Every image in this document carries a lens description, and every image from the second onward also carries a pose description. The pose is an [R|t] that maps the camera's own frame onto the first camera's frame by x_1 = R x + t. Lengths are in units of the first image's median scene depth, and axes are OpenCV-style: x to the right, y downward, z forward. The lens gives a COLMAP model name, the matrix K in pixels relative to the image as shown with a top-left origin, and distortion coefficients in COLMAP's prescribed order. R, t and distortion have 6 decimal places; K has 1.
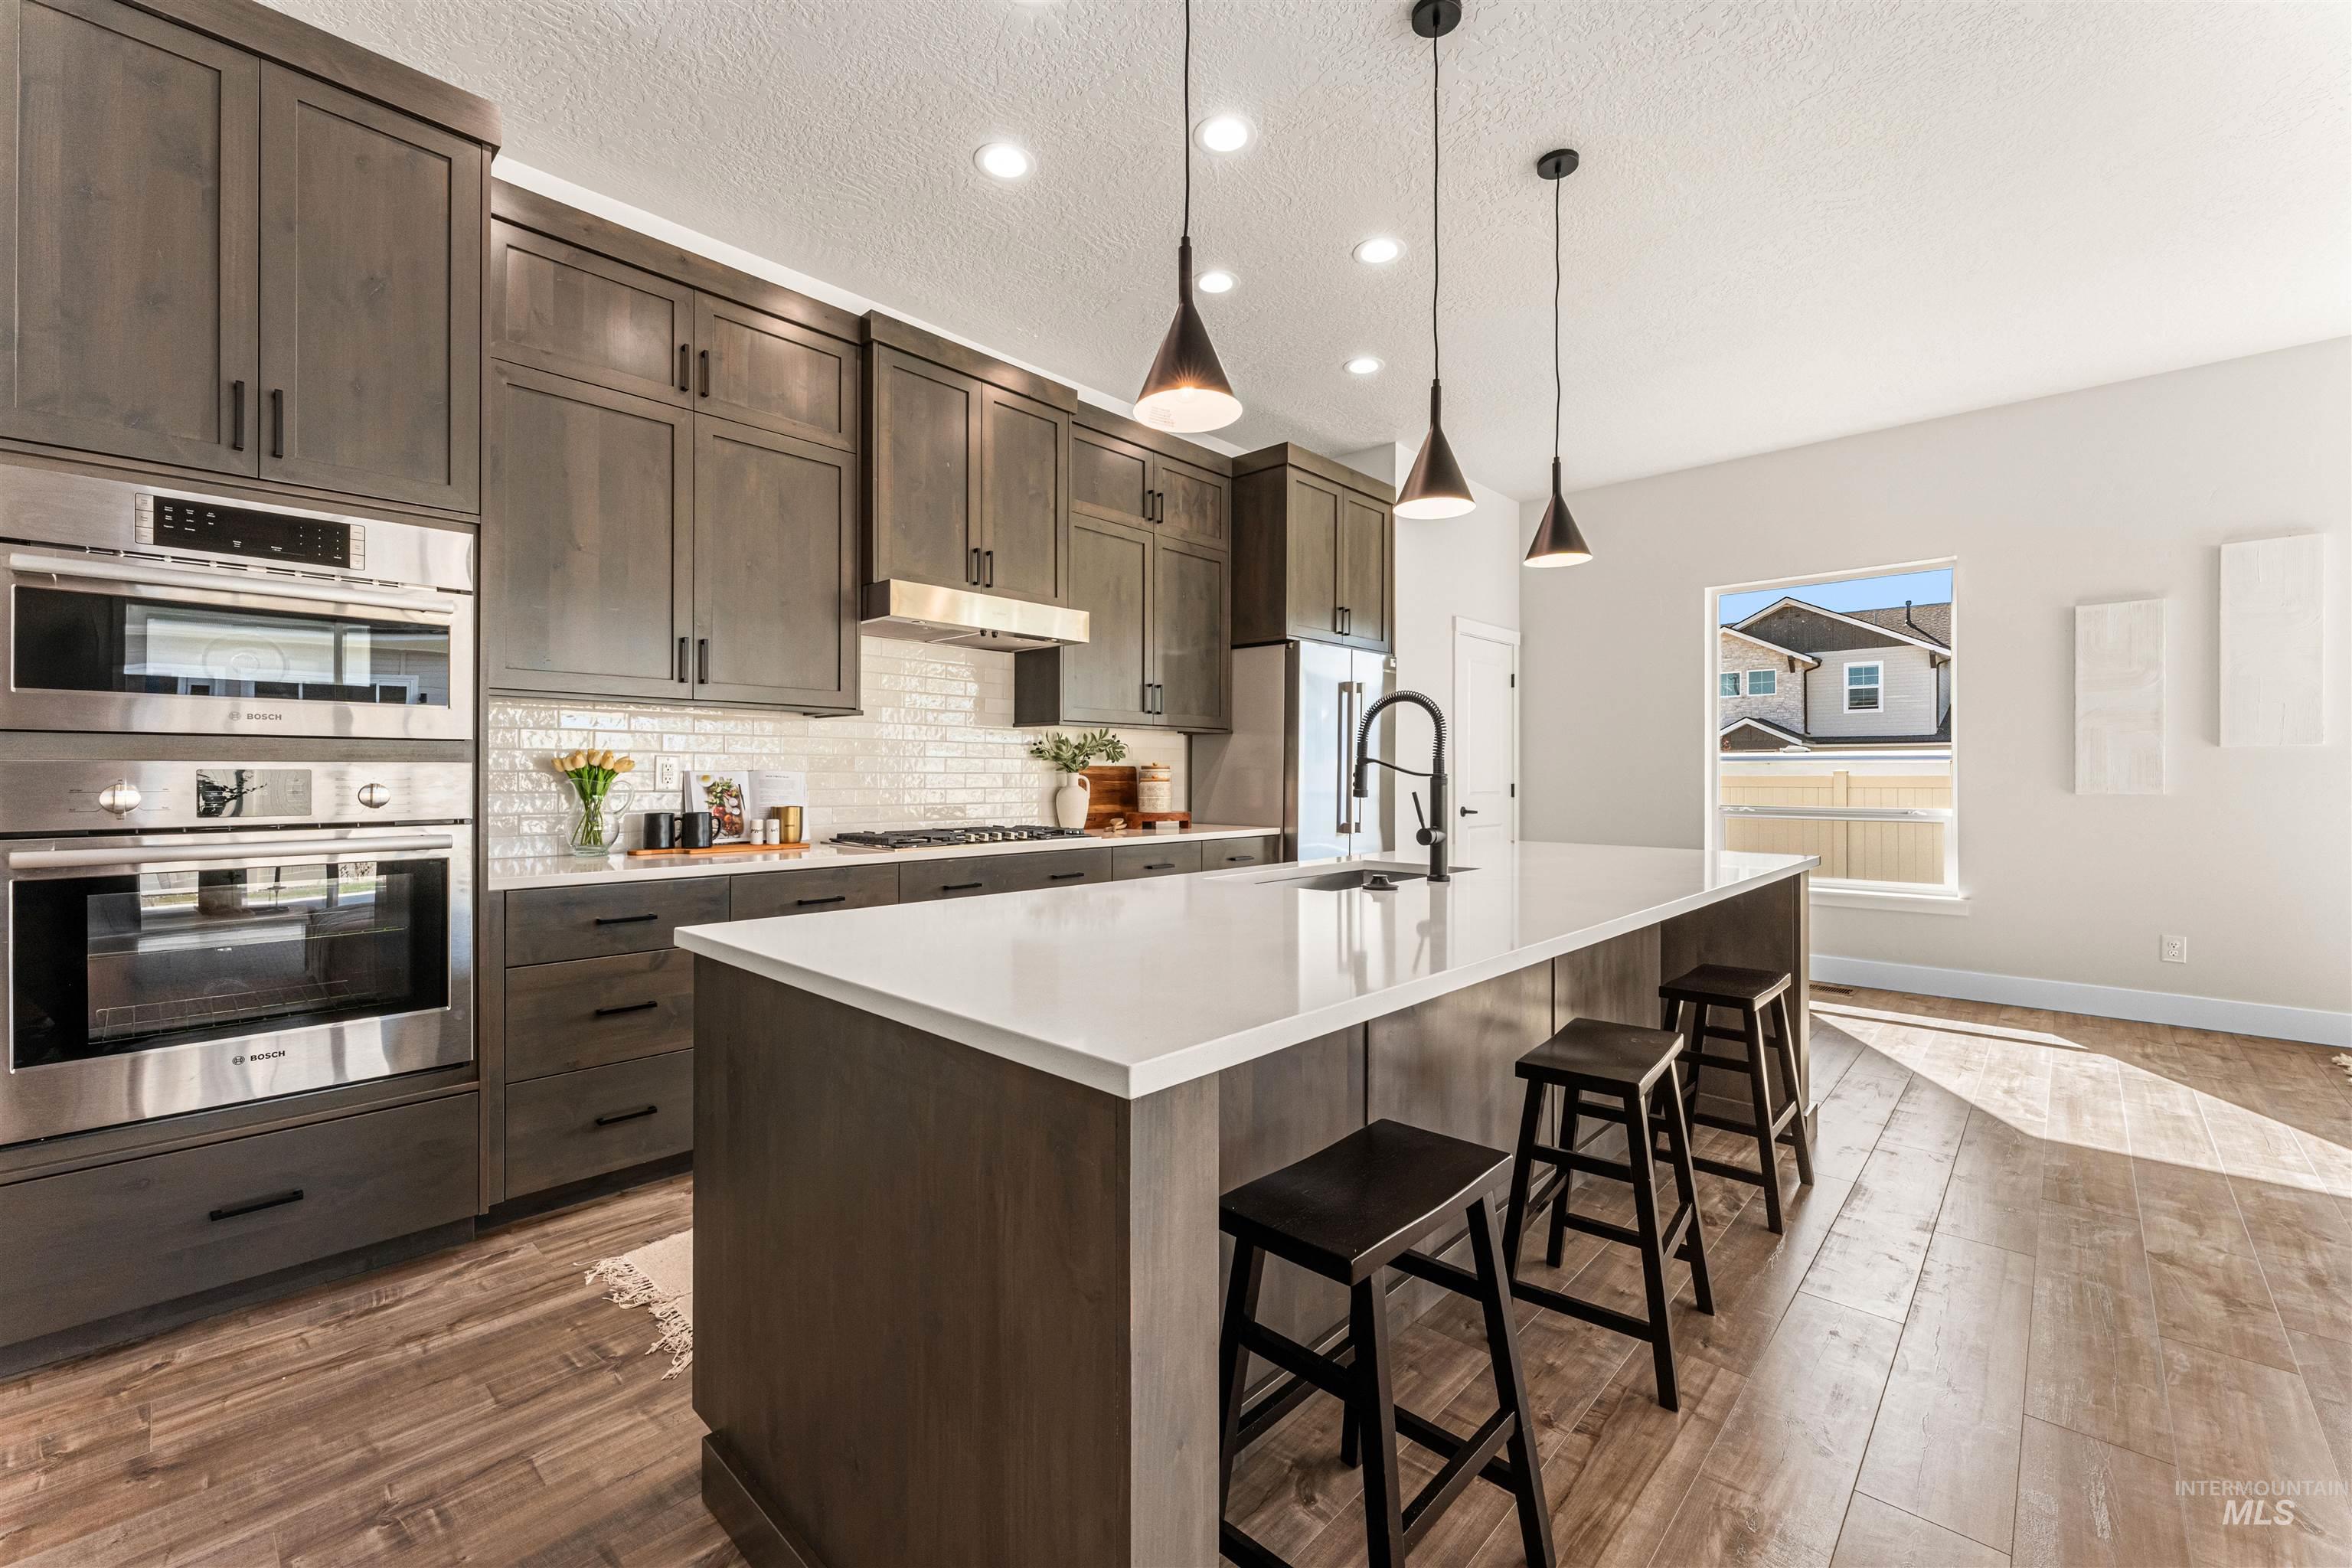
lens RADIAL K [[950.4, 0, 1181.6], [0, 950.4, 774.7], [0, 0, 1]] dist [-0.000447, -0.000169]
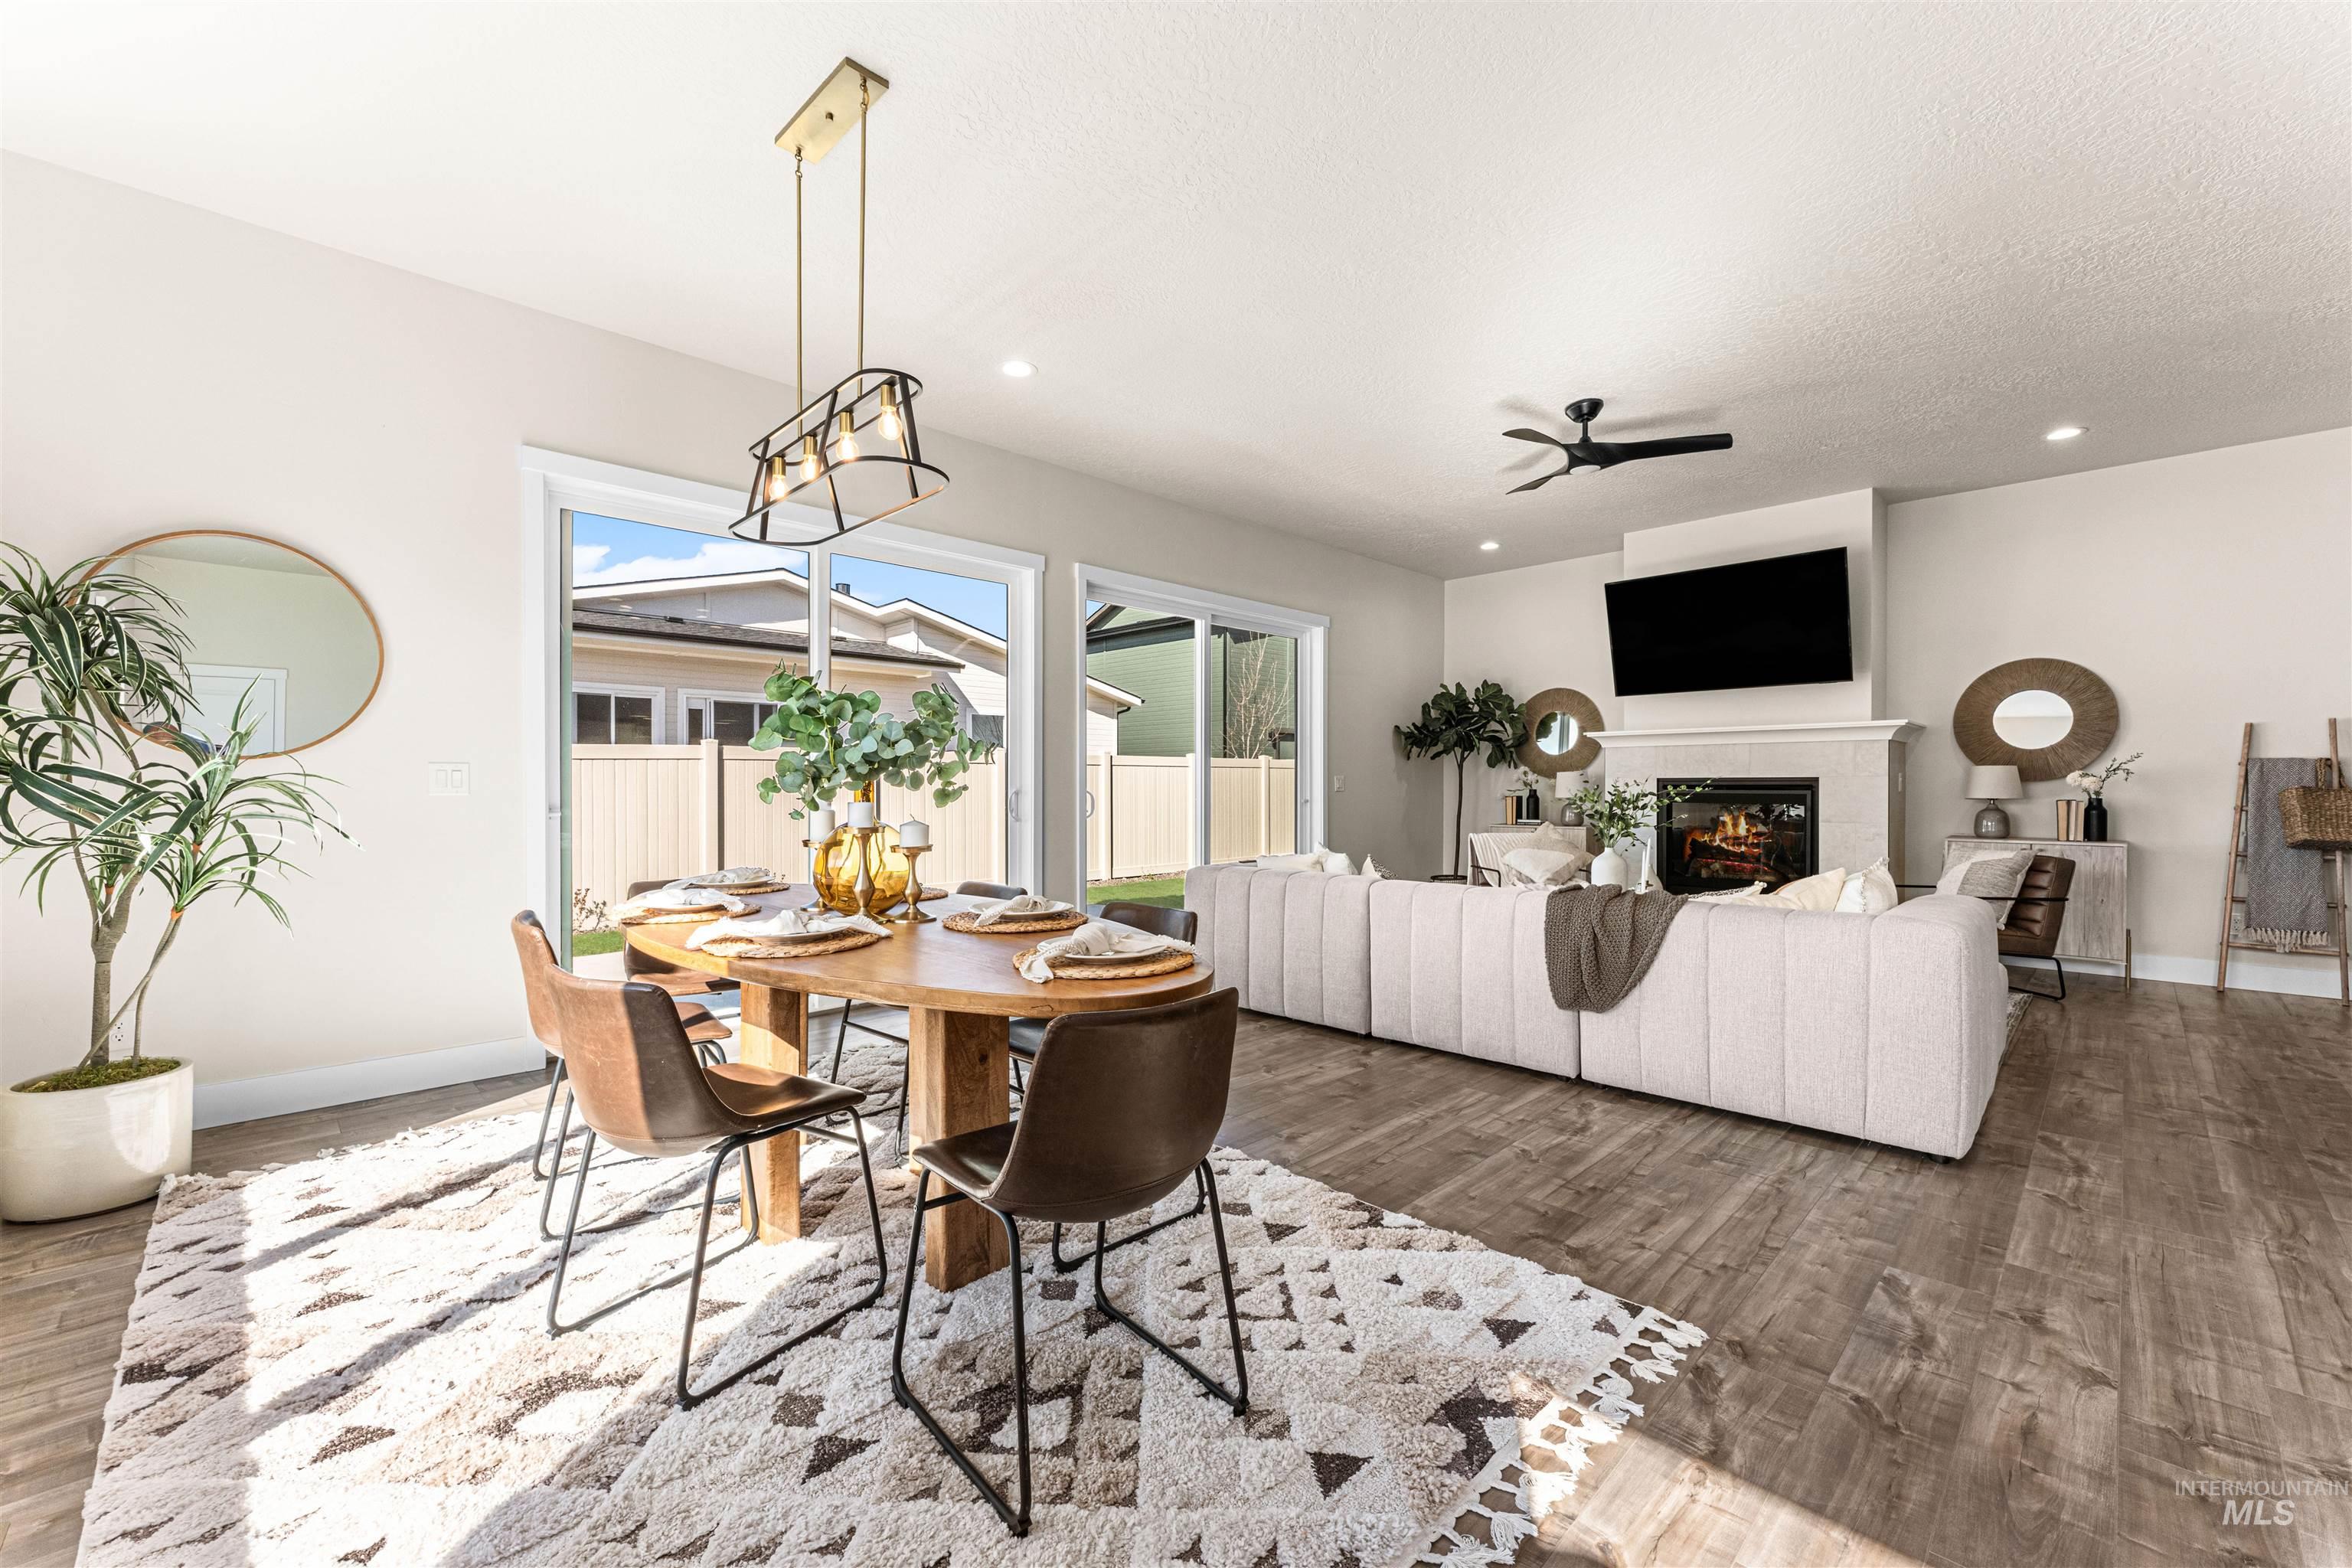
lens RADIAL K [[941.7, 0, 1174.5], [0, 941.7, 790.0], [0, 0, 1]] dist [-0.000254, 0.000050]
pose [[-0.999197, 0.000015, 0.040069, 1.284292], [0.000098, 0.999998, 0.002076, 0.010559], [-0.040069, 0.002078, -0.999195, 1.316417]]
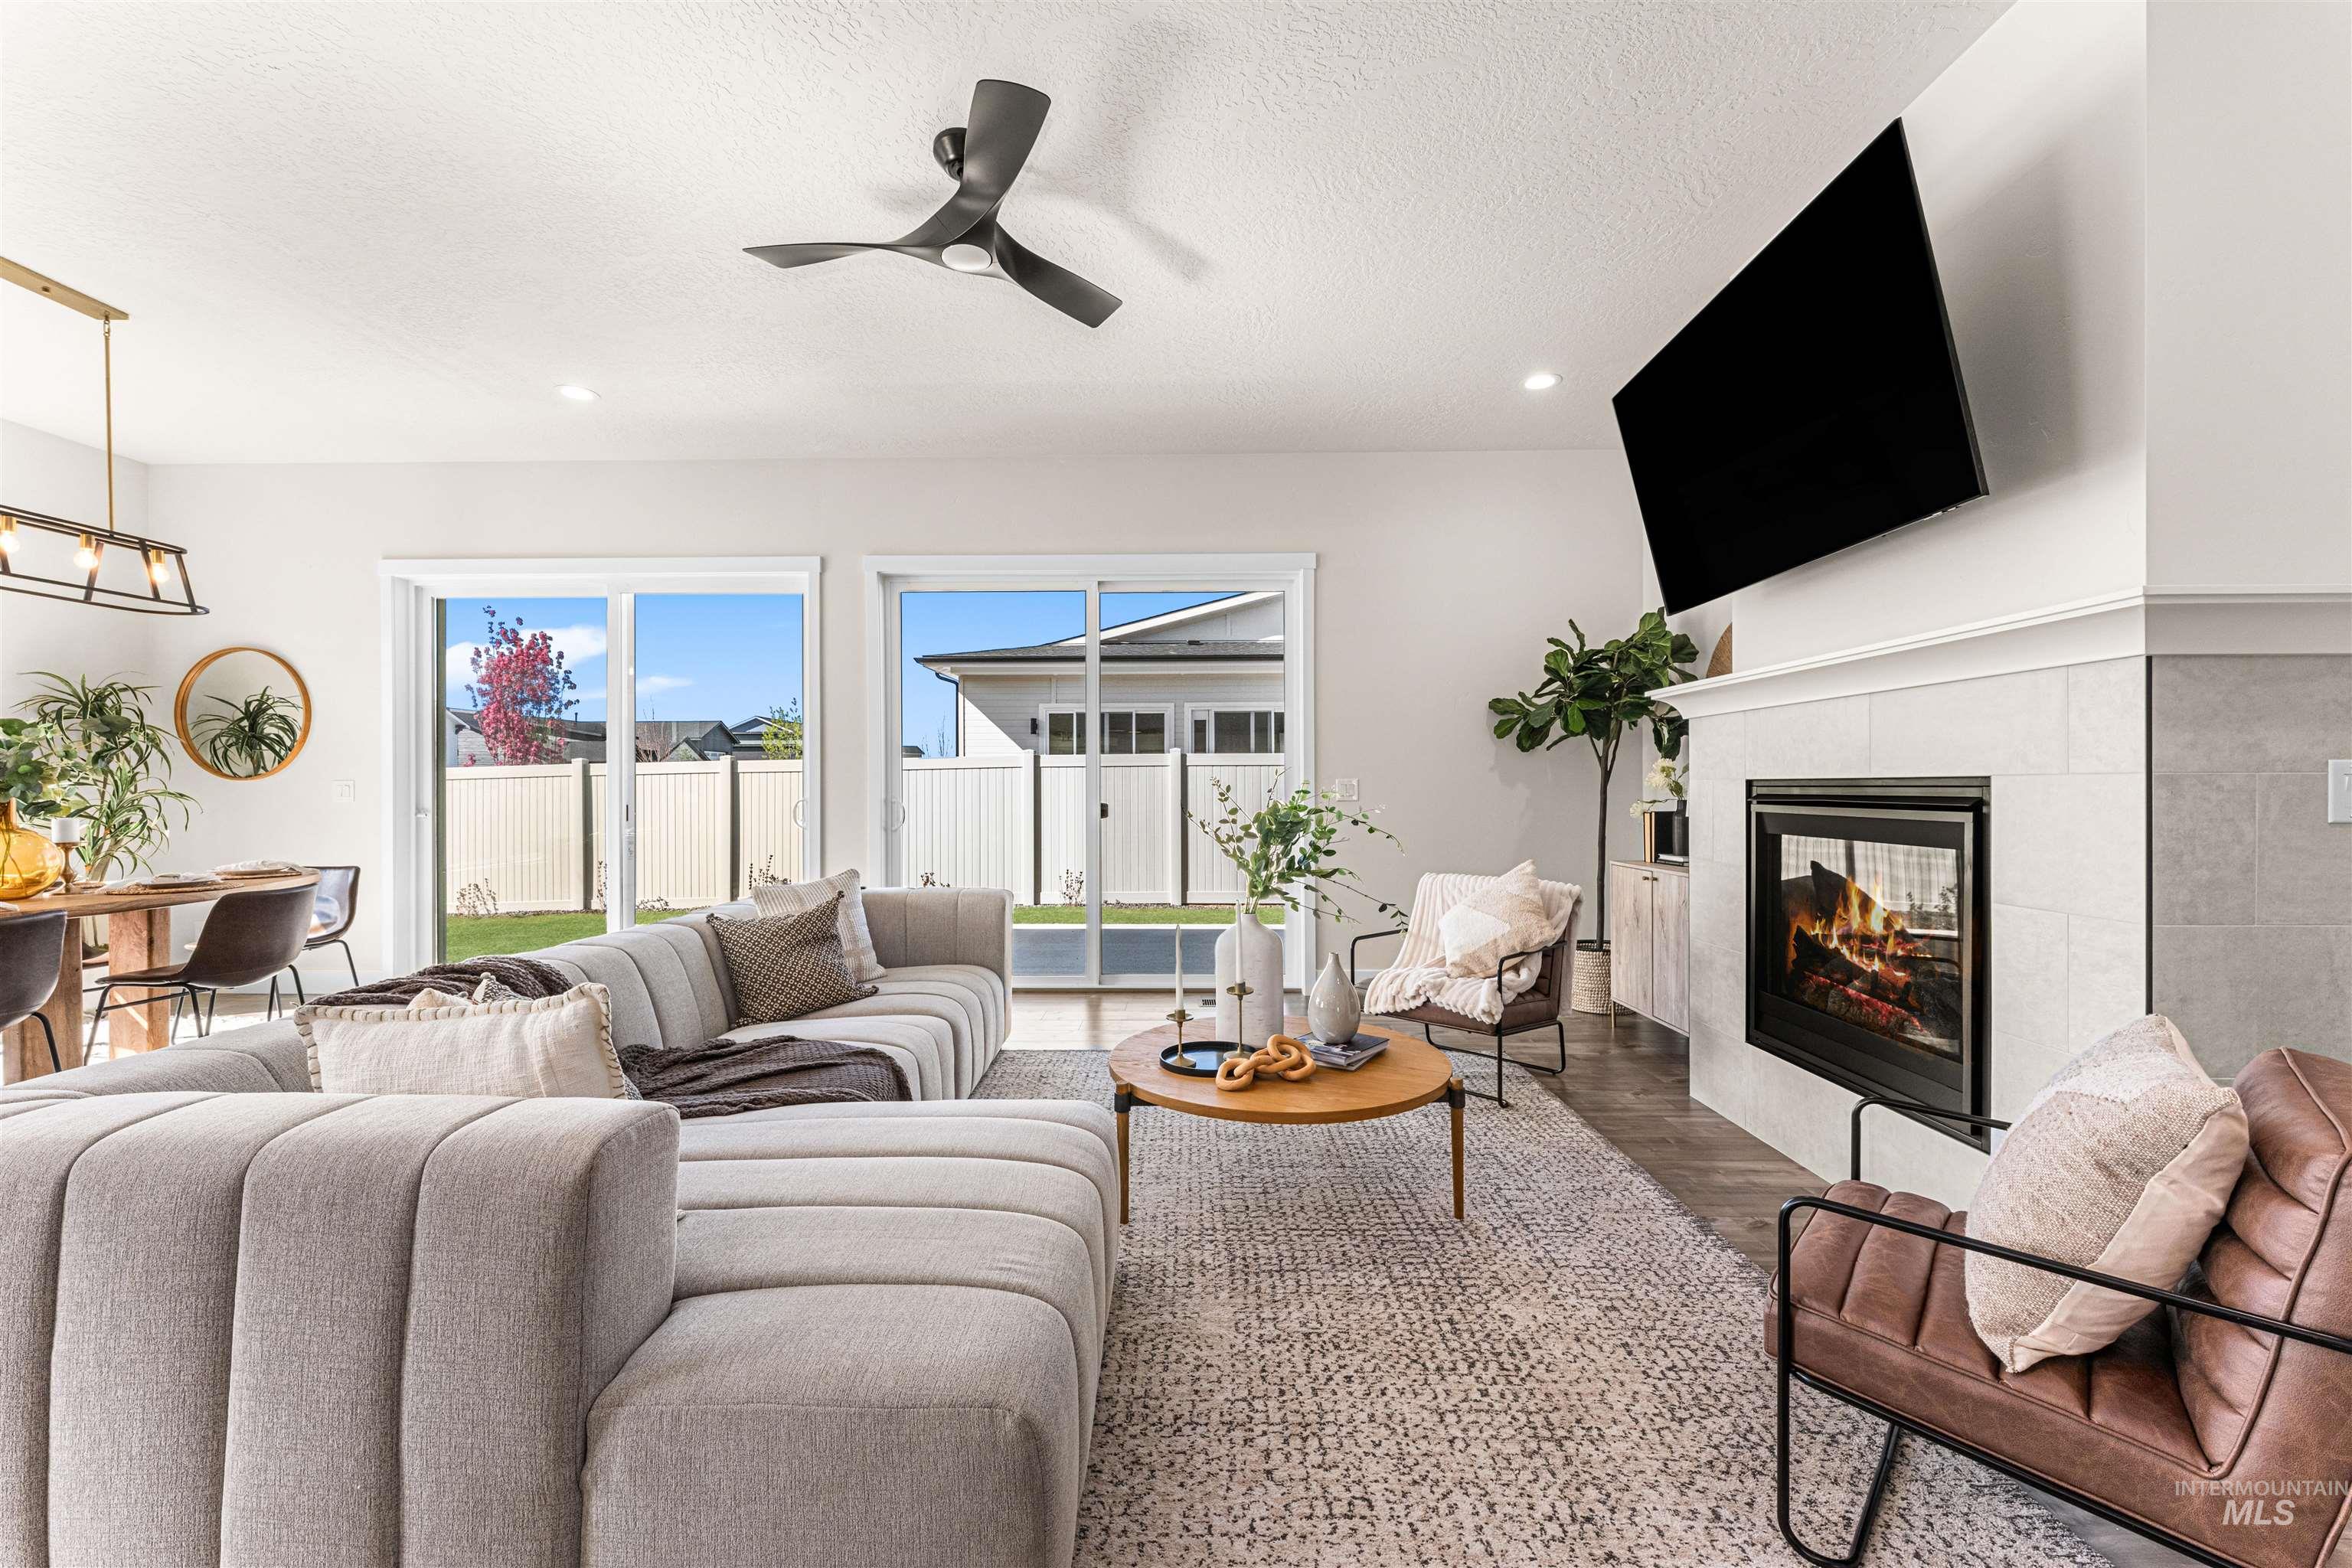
lens RADIAL K [[941.7, 0, 1174.5], [0, 941.7, 790.0], [0, 0, 1]] dist [-0.000254, 0.000050]
pose [[-0.668148, -0.000678, 0.744028, -0.086525], [0.000261, 0.999999, 0.001146, -0.002629], [-0.744028, 0.000960, -0.668147, 0.235823]]
